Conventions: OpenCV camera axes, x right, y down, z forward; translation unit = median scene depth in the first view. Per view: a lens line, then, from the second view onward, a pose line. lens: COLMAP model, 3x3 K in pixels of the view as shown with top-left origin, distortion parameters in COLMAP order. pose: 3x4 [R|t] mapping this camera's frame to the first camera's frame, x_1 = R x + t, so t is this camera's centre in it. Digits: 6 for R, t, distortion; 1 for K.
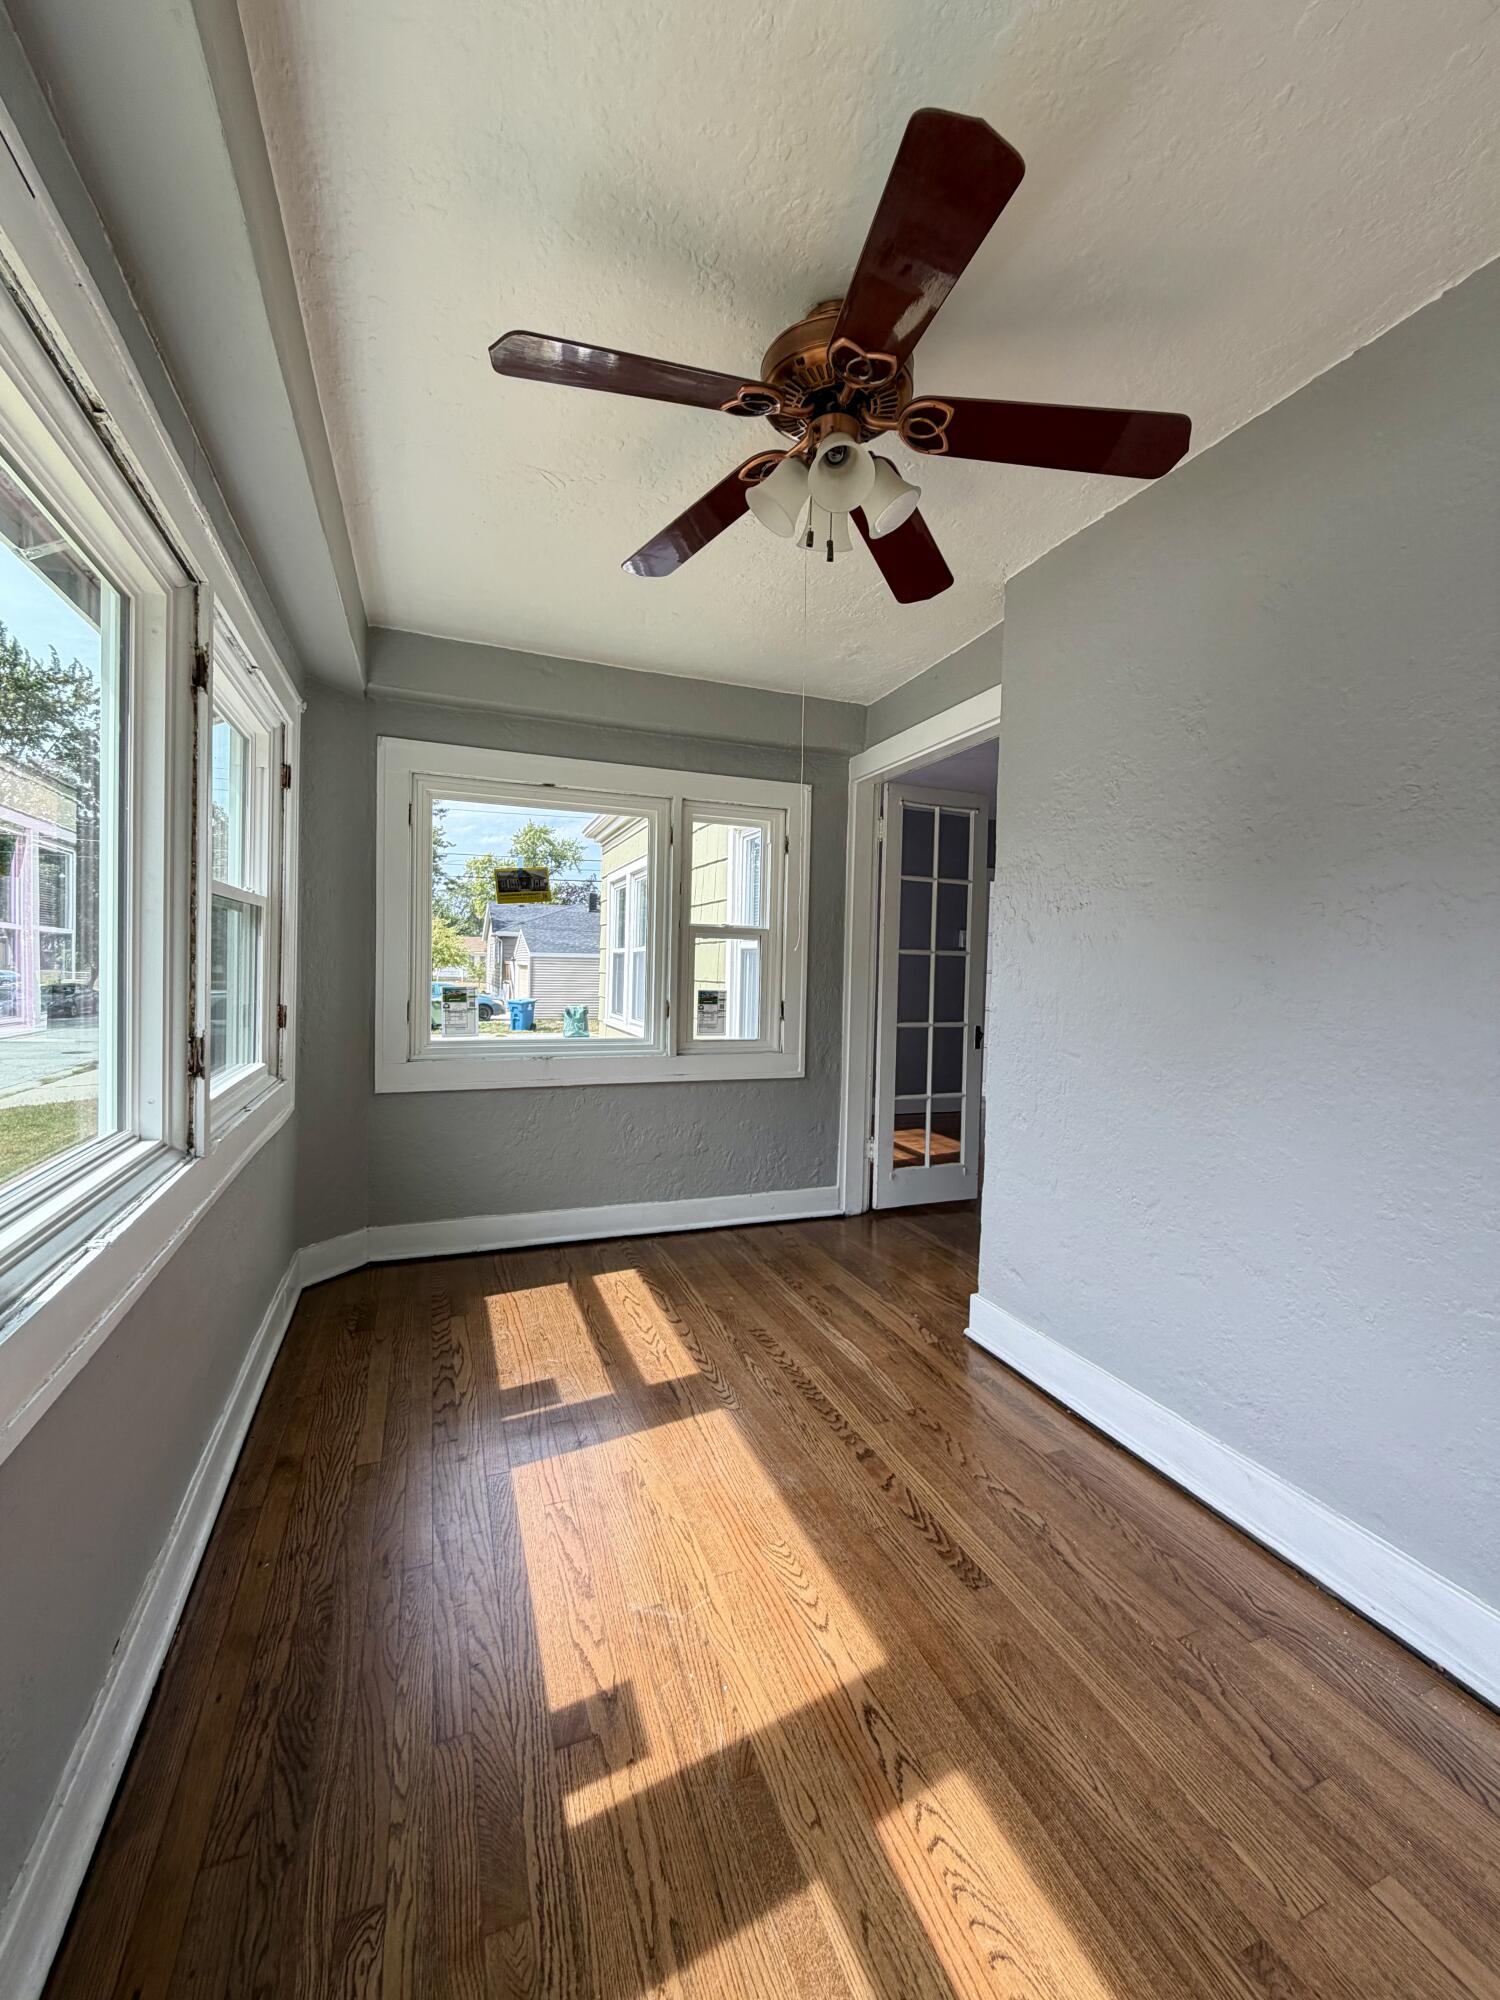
lens RADIAL K [[805.3, 0, 749.2], [0, 805.3, 988.8], [0, 0, 1]] dist [0.000088, 0.000000]
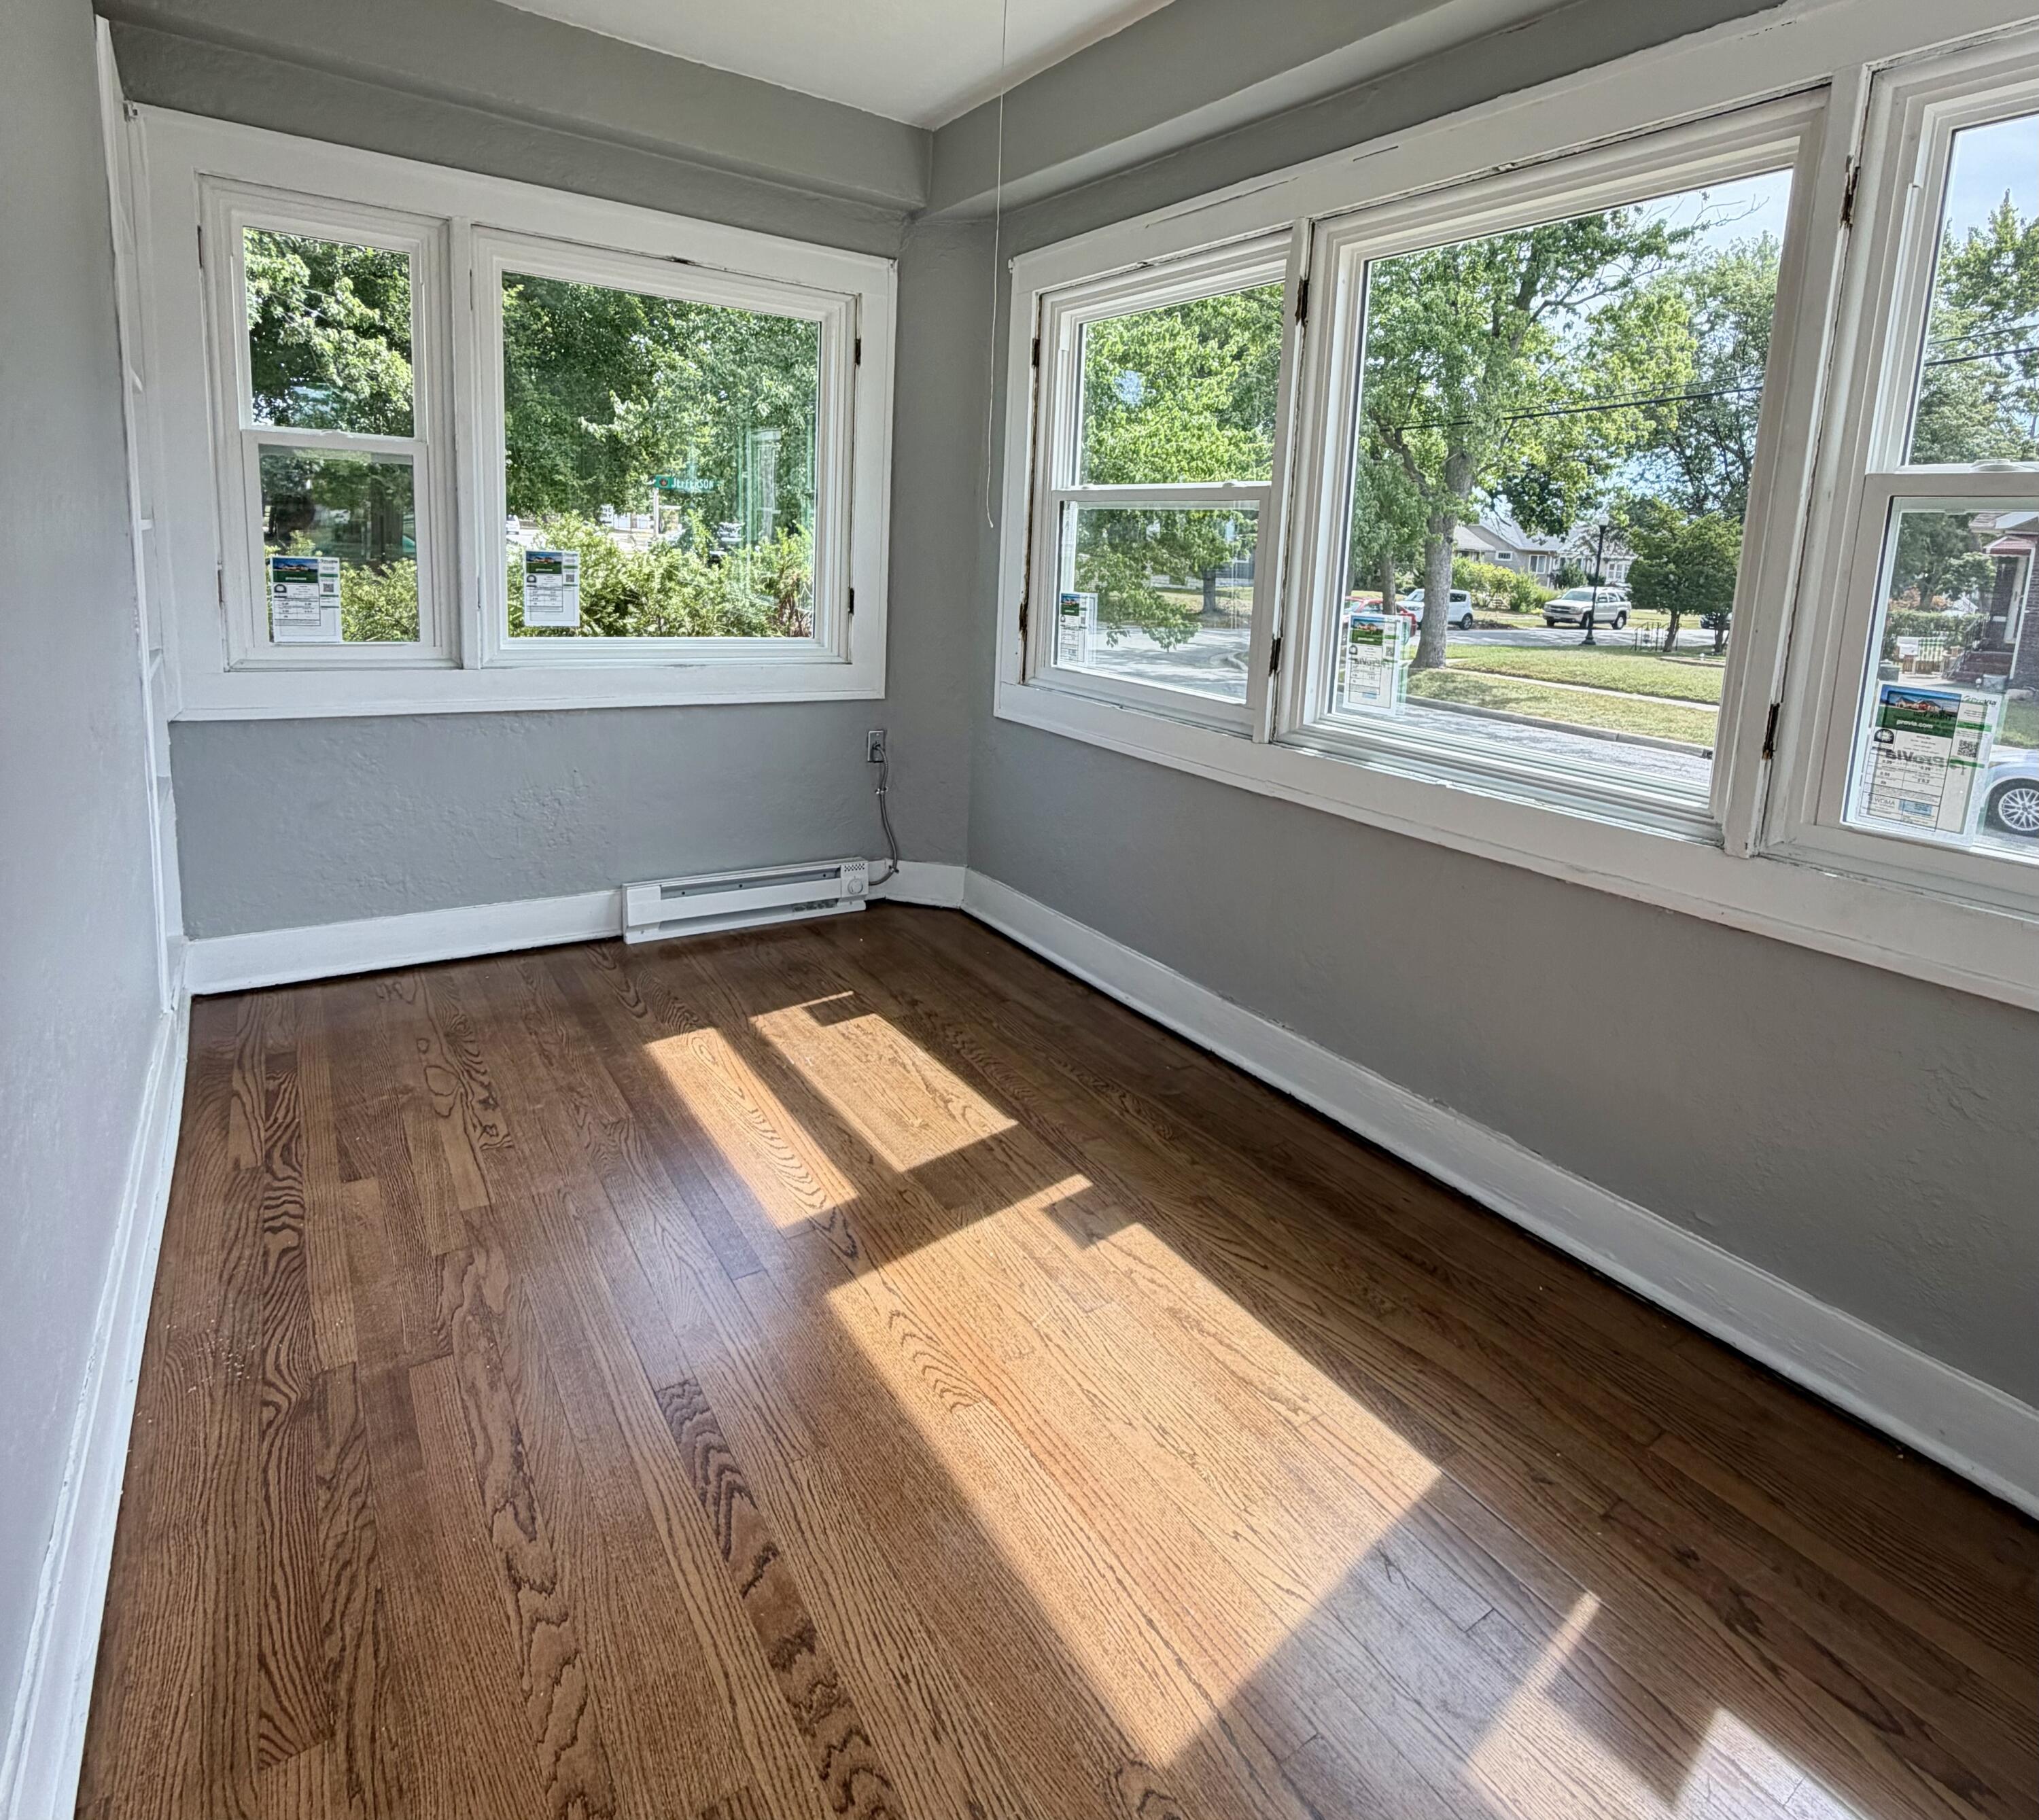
lens RADIAL K [[1126.4, 0, 1061.3], [0, 1126.4, 718.4], [0, 0, 1]] dist [-0.000930, 0.001270]
pose [[-0.972033, -0.041562, -0.231139, 0.246059], [-0.083492, 0.981075, 0.174704, -0.067511], [0.219503, 0.189116, -0.957107, 2.276198]]
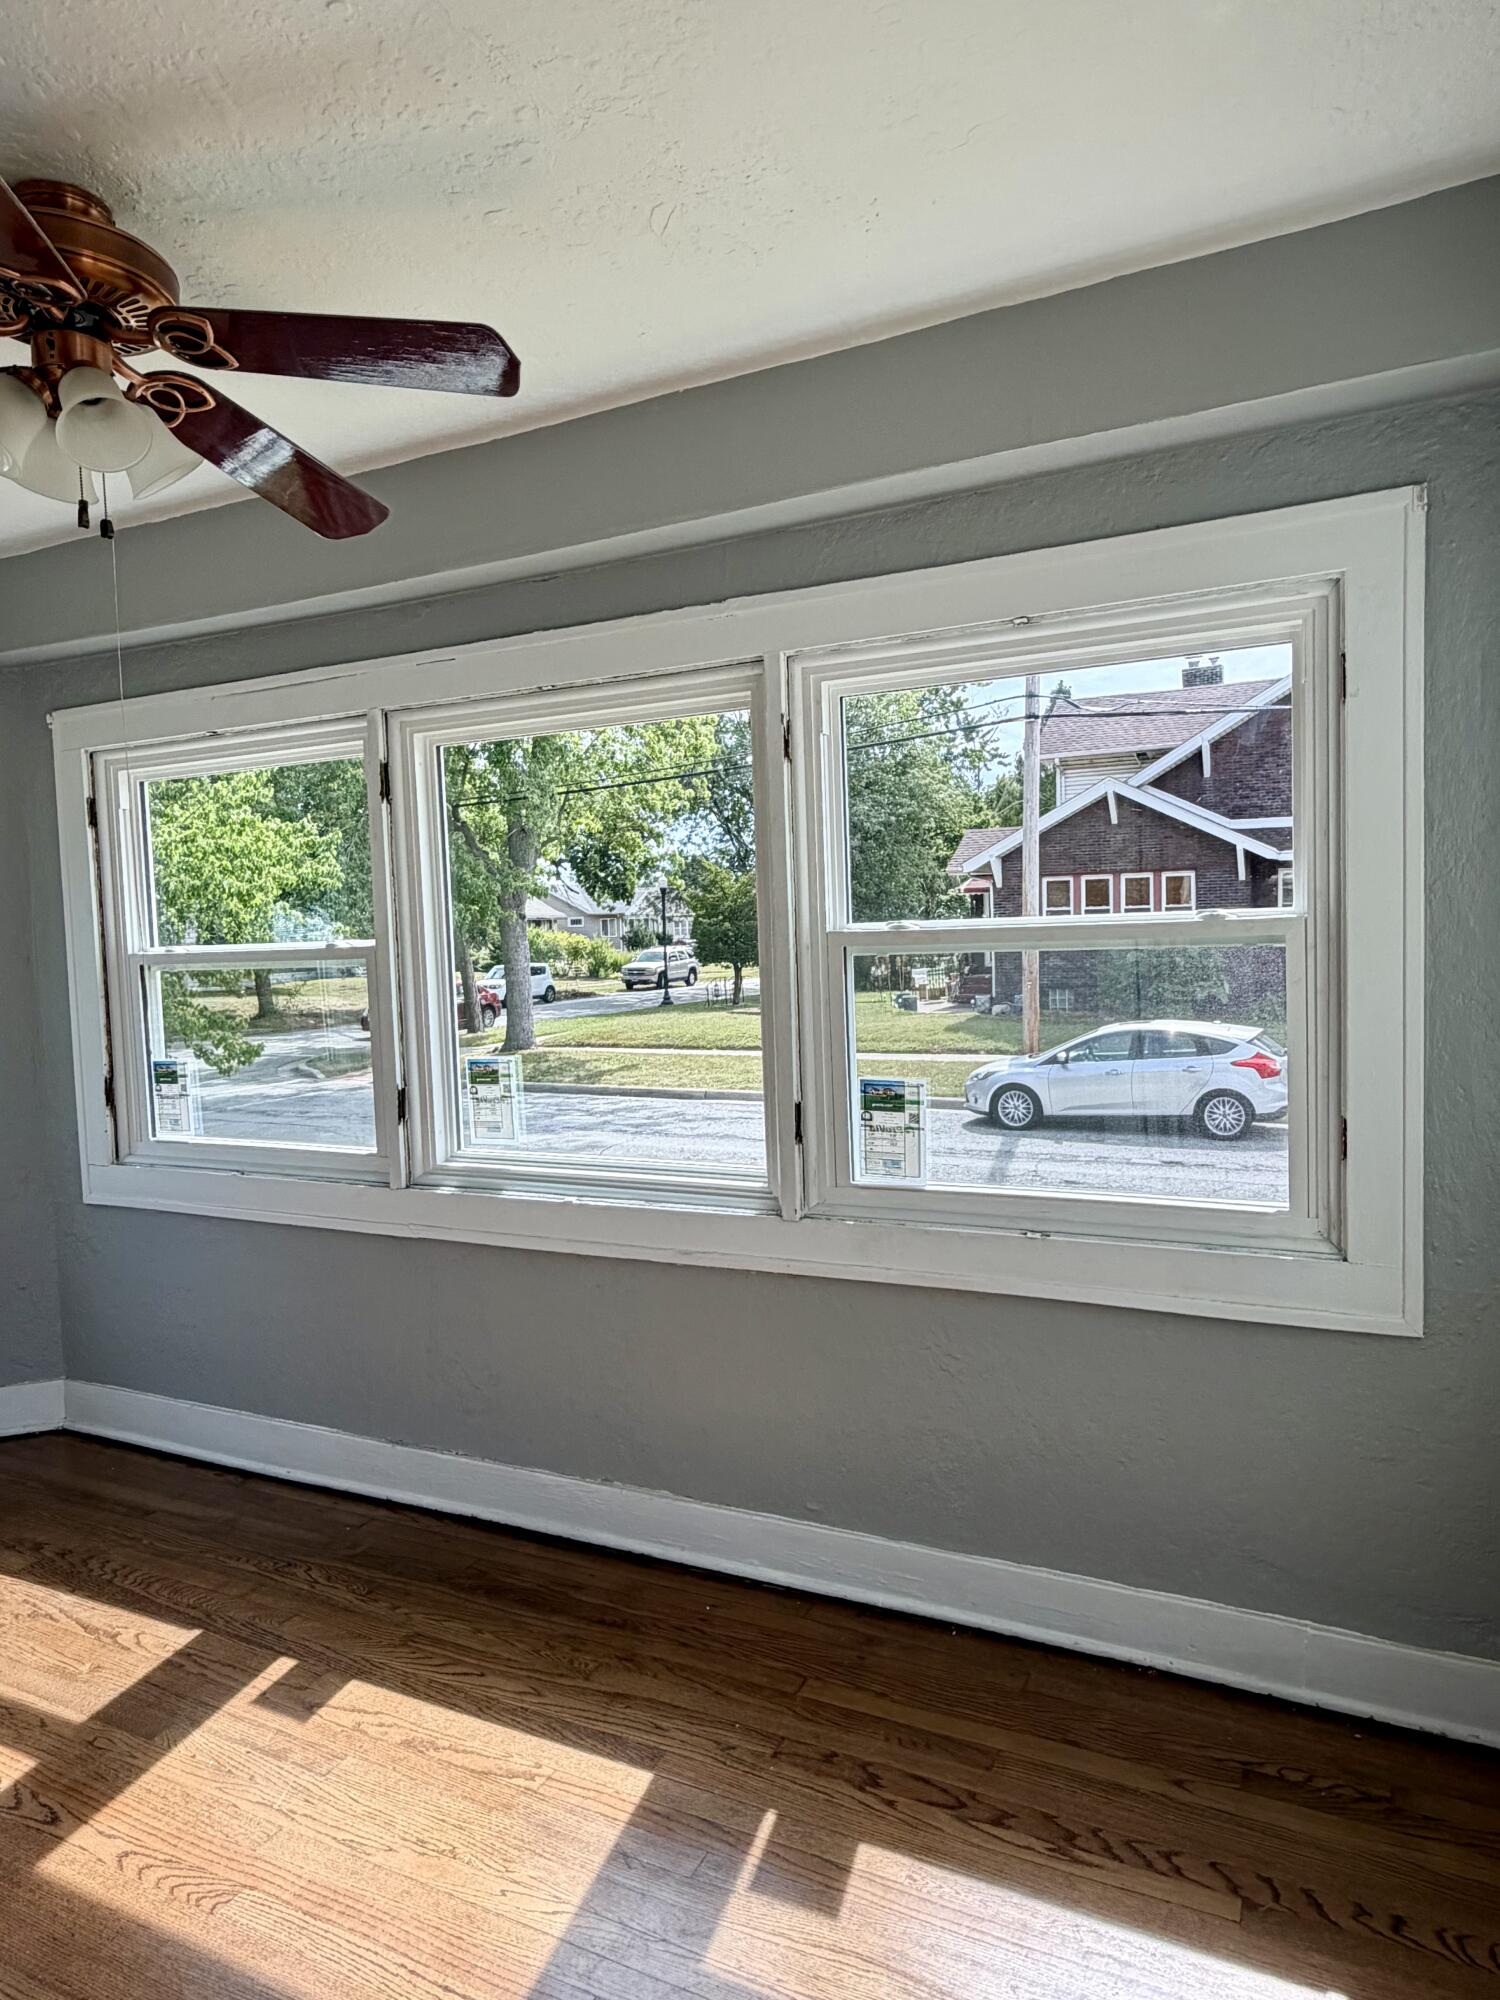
lens RADIAL K [[1240.0, 0, 750.2], [0, 1240.0, 1003.3], [0, 0, 1]] dist [0.002497, -0.003296]
pose [[-0.742393, 0.036753, -0.668956, 0.481381], [-0.009716, 0.997799, 0.065602, -0.205647], [0.669894, 0.055203, -0.740401, 2.577093]]
